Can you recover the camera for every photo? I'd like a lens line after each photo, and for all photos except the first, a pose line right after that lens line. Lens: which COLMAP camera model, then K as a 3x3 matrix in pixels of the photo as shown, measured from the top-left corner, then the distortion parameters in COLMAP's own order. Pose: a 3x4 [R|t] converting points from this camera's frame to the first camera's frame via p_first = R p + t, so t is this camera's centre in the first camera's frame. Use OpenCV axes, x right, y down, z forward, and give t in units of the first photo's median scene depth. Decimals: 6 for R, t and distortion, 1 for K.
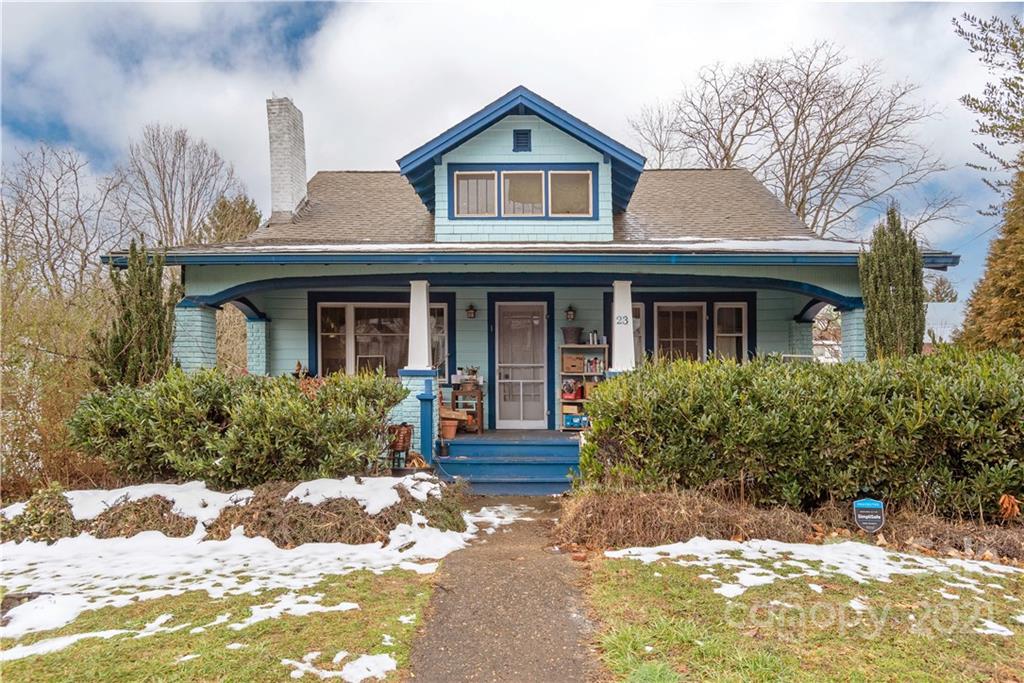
lens RADIAL K [[642.3, 0, 478.8], [0, 642.3, 366.8], [0, 0, 1]] dist [-0.010776, 0.019175]
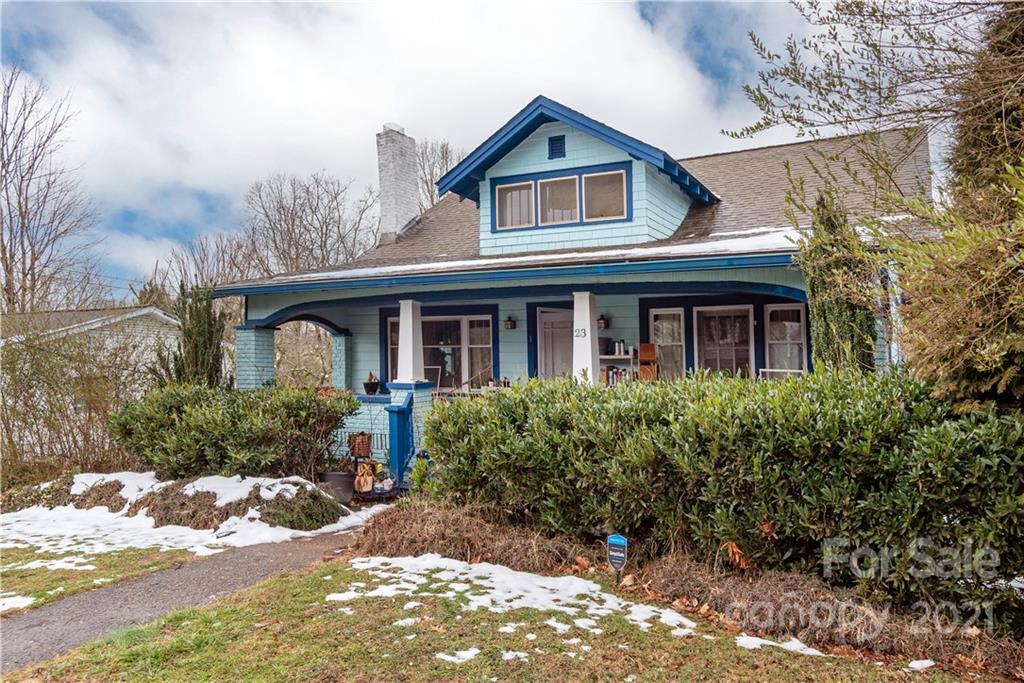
lens RADIAL K [[709.2, 0, 509.2], [0, 709.2, 339.6], [0, 0, 1]] dist [-0.007456, 0.006328]
pose [[0.907531, -0.017070, -0.419638, 0.462701], [0.001813, 0.999324, -0.036728, -0.019823], [0.419981, 0.032571, 0.906948, -0.002719]]
